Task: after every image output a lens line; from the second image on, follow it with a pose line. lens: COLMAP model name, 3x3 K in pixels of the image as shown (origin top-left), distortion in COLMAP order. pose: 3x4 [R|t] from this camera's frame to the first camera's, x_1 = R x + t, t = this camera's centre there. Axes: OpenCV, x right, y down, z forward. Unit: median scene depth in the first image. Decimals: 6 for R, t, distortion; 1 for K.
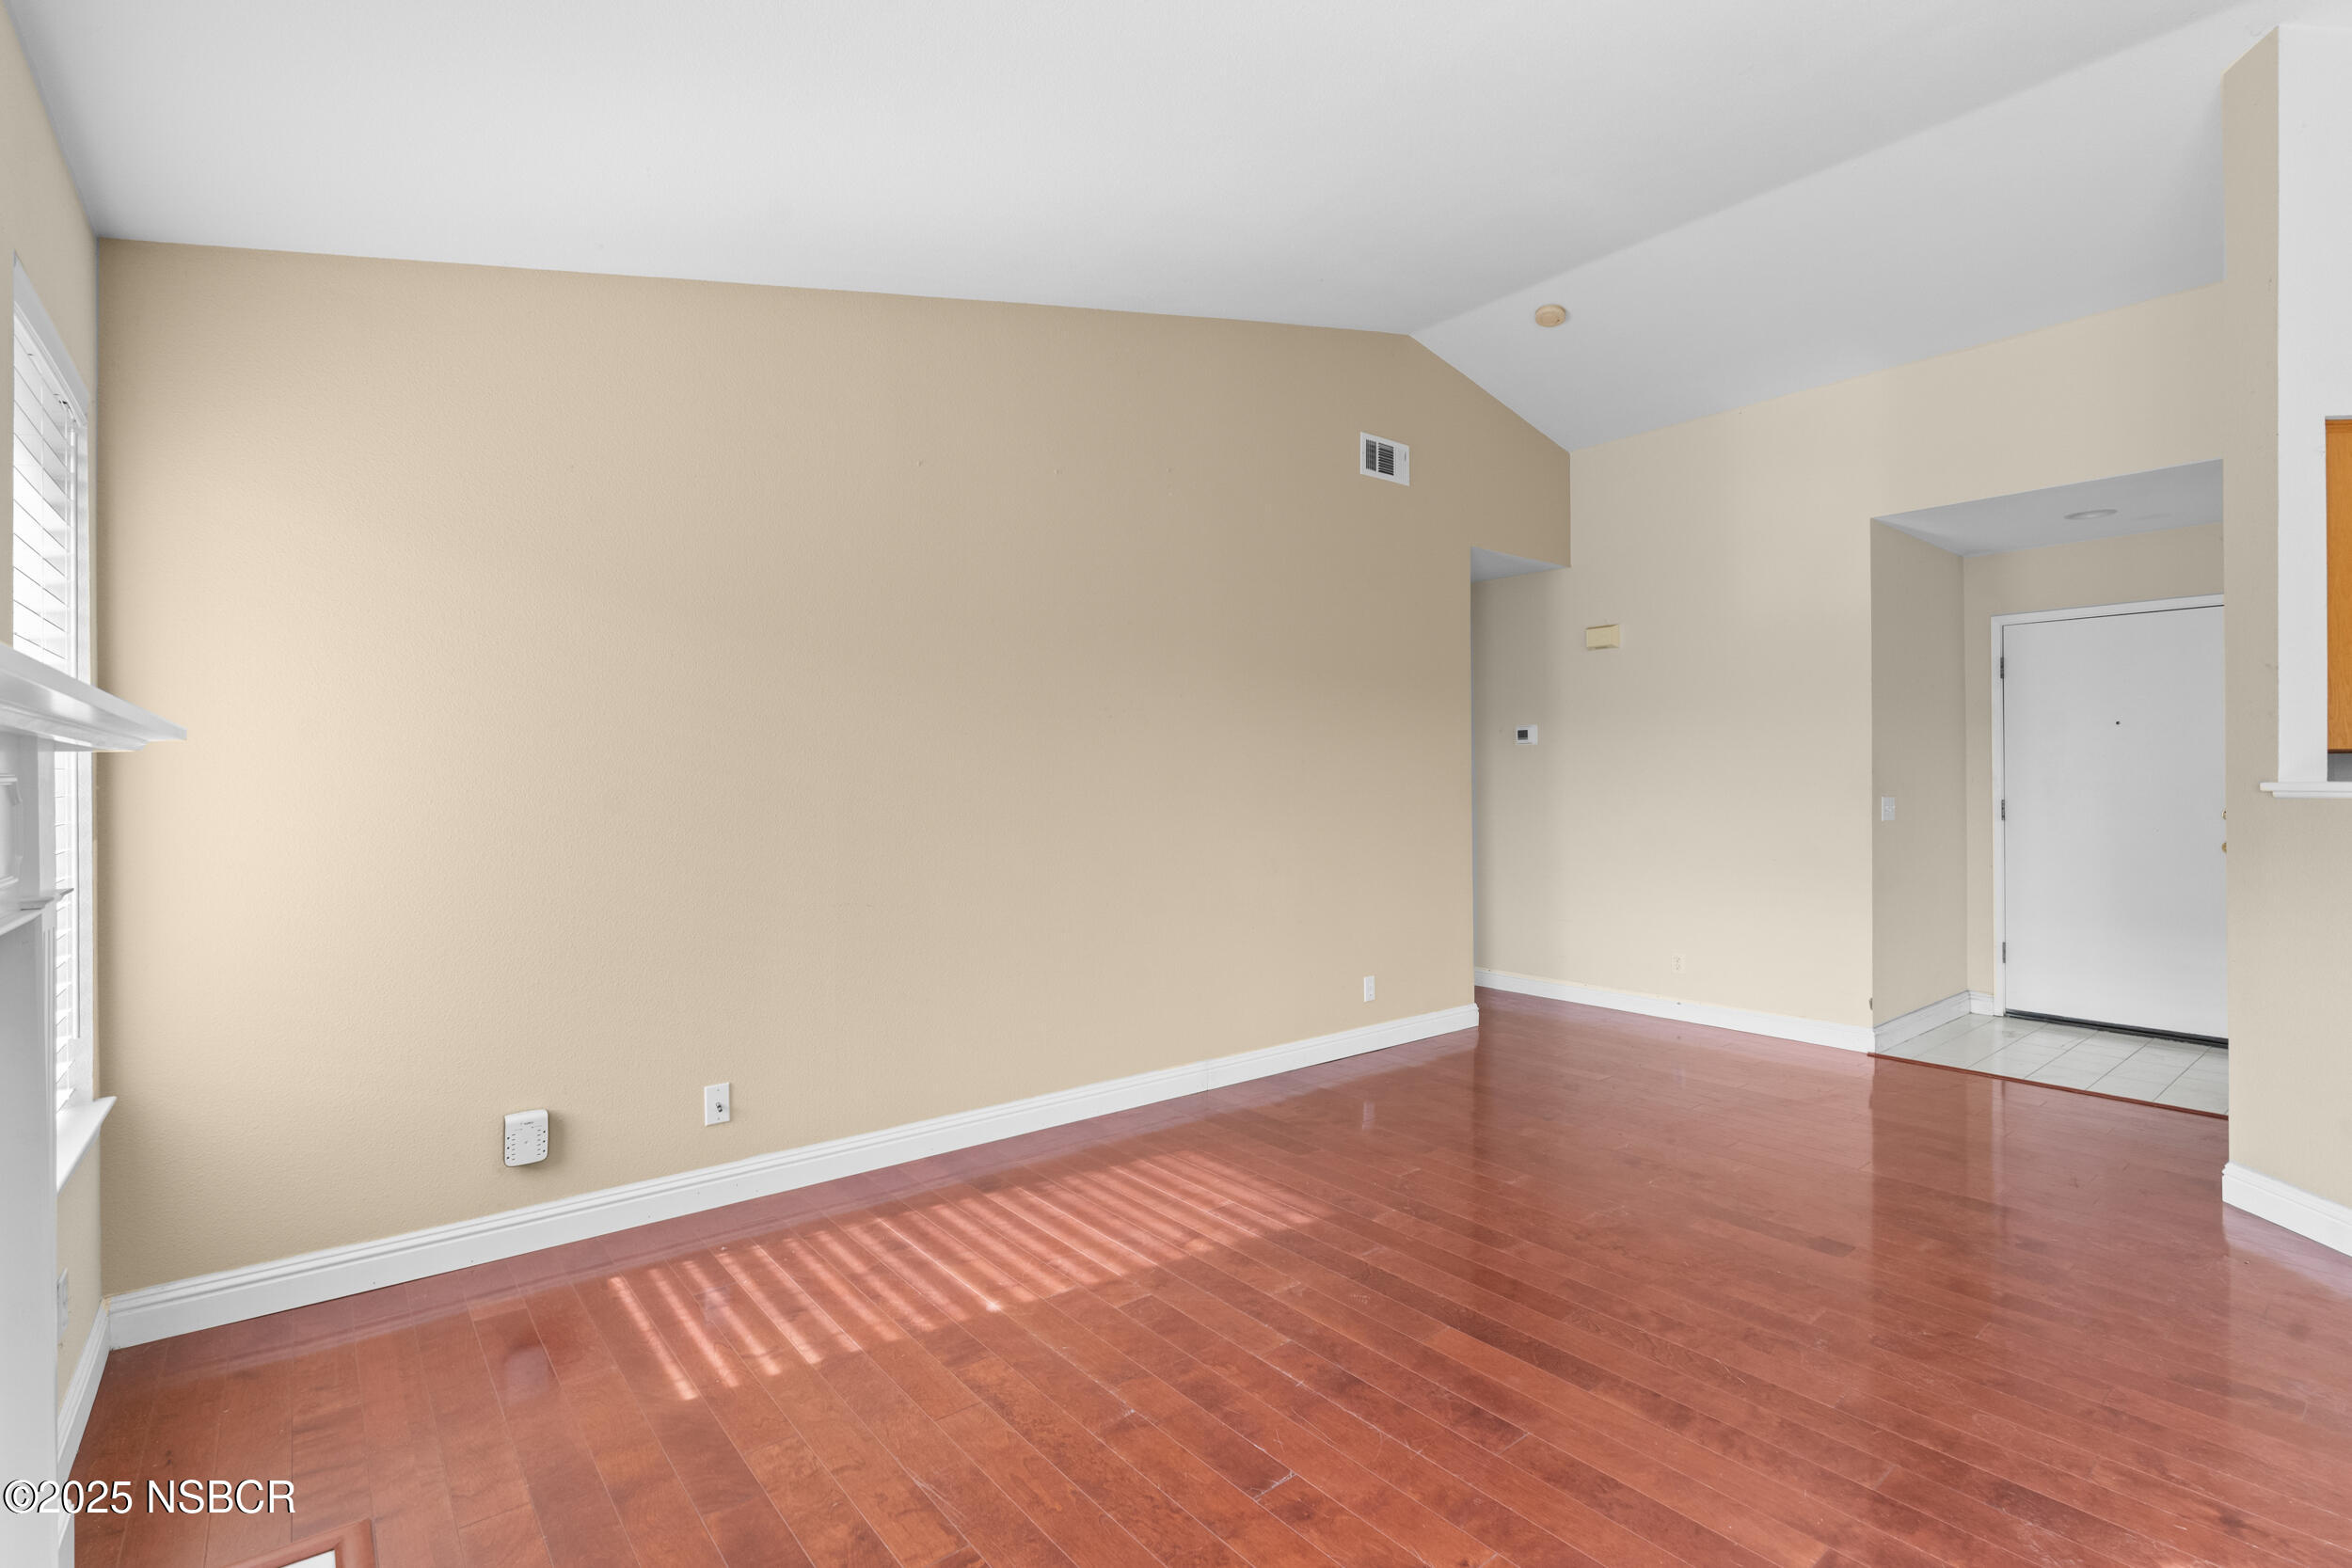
lens RADIAL K [[1077.0, 0, 1157.3], [0, 1077.0, 774.3], [0, 0, 1]] dist [-0.006074, 0.003129]
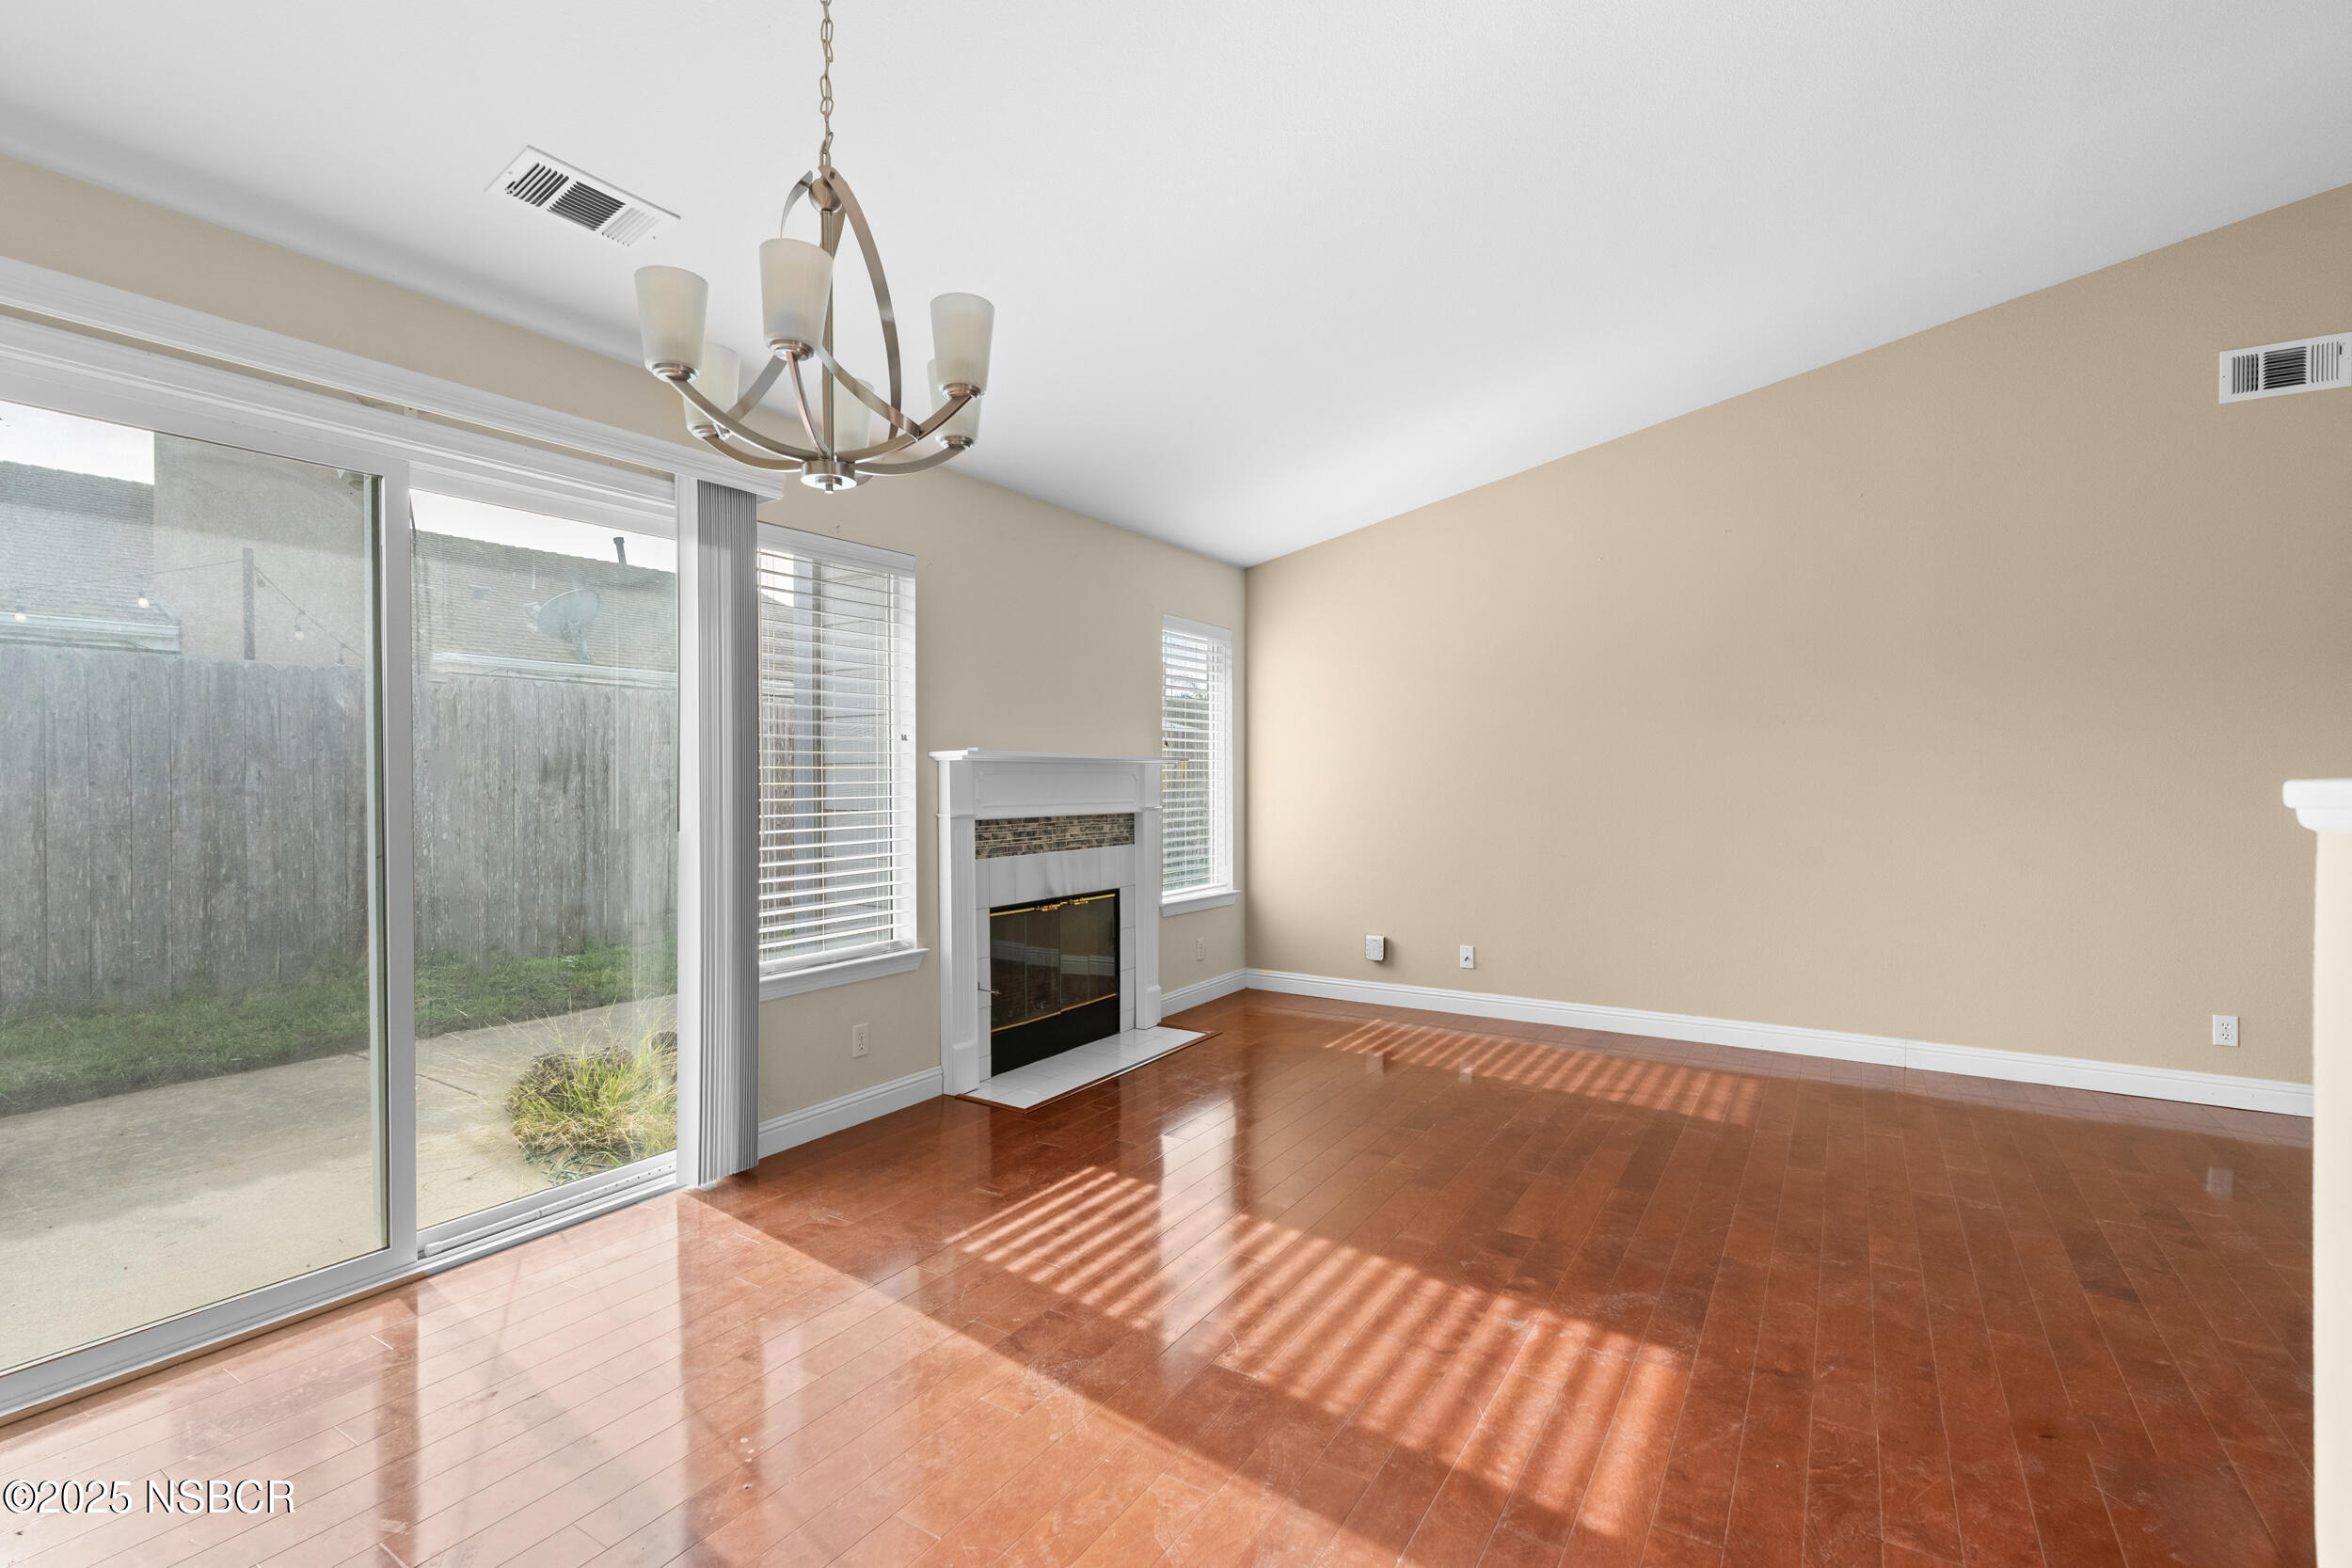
lens RADIAL K [[1077.0, 0, 1177.9], [0, 1077.0, 782.1], [0, 0, 1]] dist [-0.006074, 0.003129]
pose [[0.338292, 0.010154, -0.940986, 1.142875], [0.003340, 0.999923, 0.011990, -0.004078], [0.941035, -0.007199, 0.338232, -0.046296]]
